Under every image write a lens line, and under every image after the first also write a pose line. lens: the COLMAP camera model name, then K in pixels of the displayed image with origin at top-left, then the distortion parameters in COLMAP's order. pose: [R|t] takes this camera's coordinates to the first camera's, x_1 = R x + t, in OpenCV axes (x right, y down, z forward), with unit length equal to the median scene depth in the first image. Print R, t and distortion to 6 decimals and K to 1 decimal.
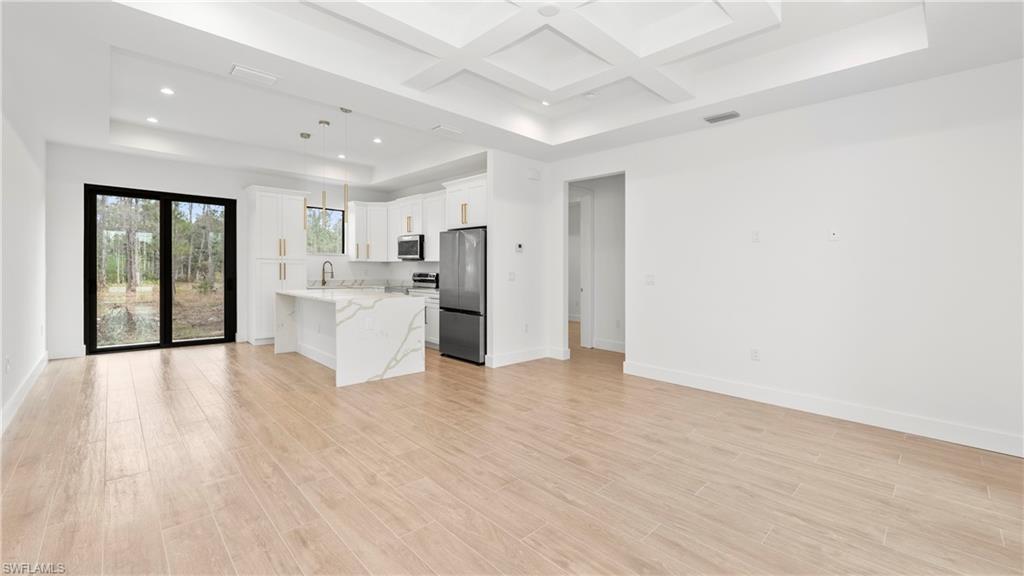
lens RADIAL K [[418.7, 0, 506.1], [0, 418.7, 279.2], [0, 0, 1]] dist [-0.006878, 0.001065]
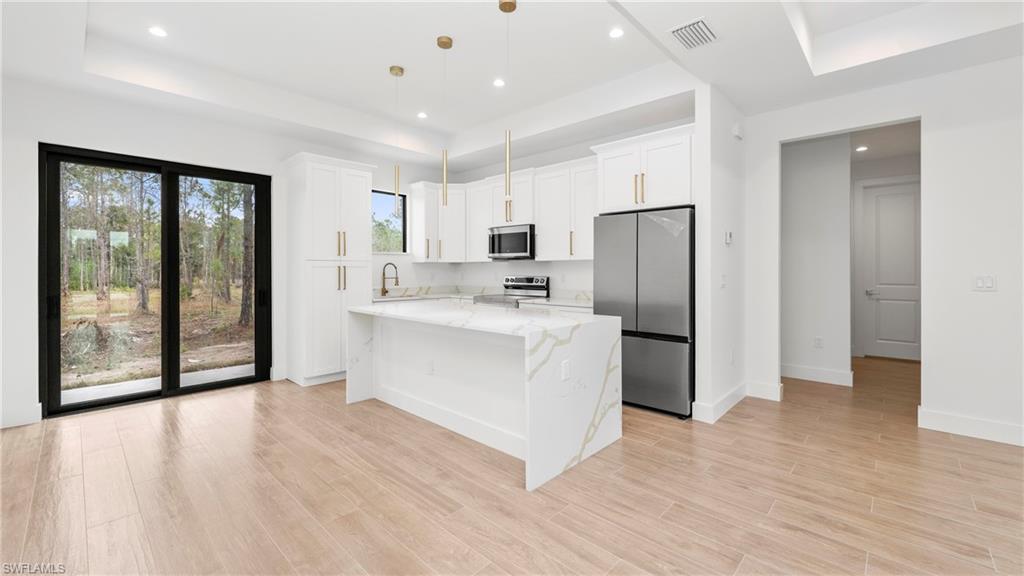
lens RADIAL K [[418.7, 0, 511.5], [0, 418.7, 272.6], [0, 0, 1]] dist [-0.006878, 0.001065]
pose [[0.998489, -0.016062, 0.052557, -0.290384], [0.016864, 0.999747, -0.014852, -0.012654], [-0.052305, 0.015716, 0.998507, 0.291299]]
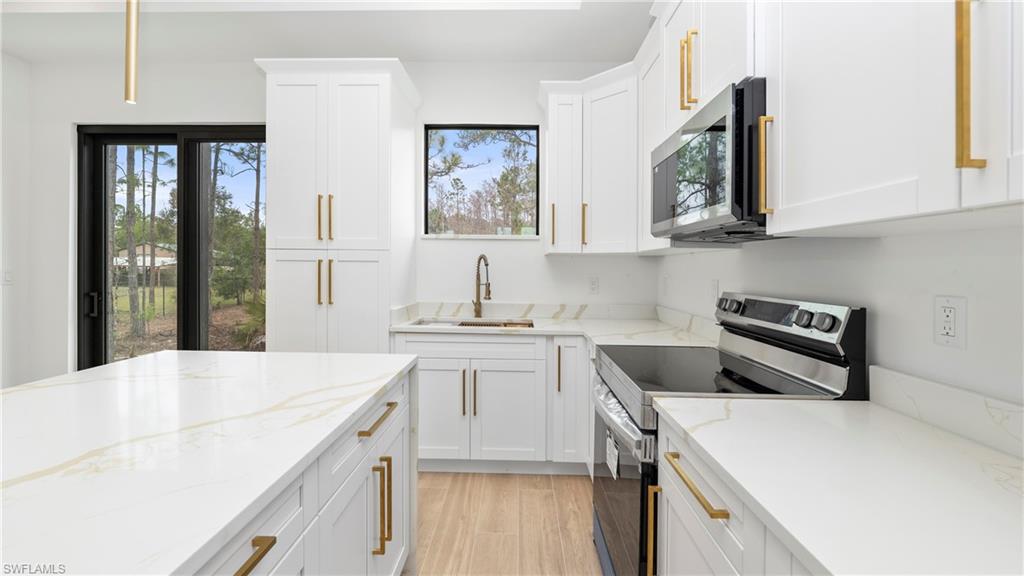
lens RADIAL K [[418.7, 0, 509.4], [0, 418.7, 267.2], [0, 0, 1]] dist [-0.006878, 0.001065]
pose [[0.708848, -0.006781, -0.705329, -0.158796], [-0.016560, 0.999518, -0.026252, -0.025055], [0.705167, 0.030289, 0.708394, 0.857696]]
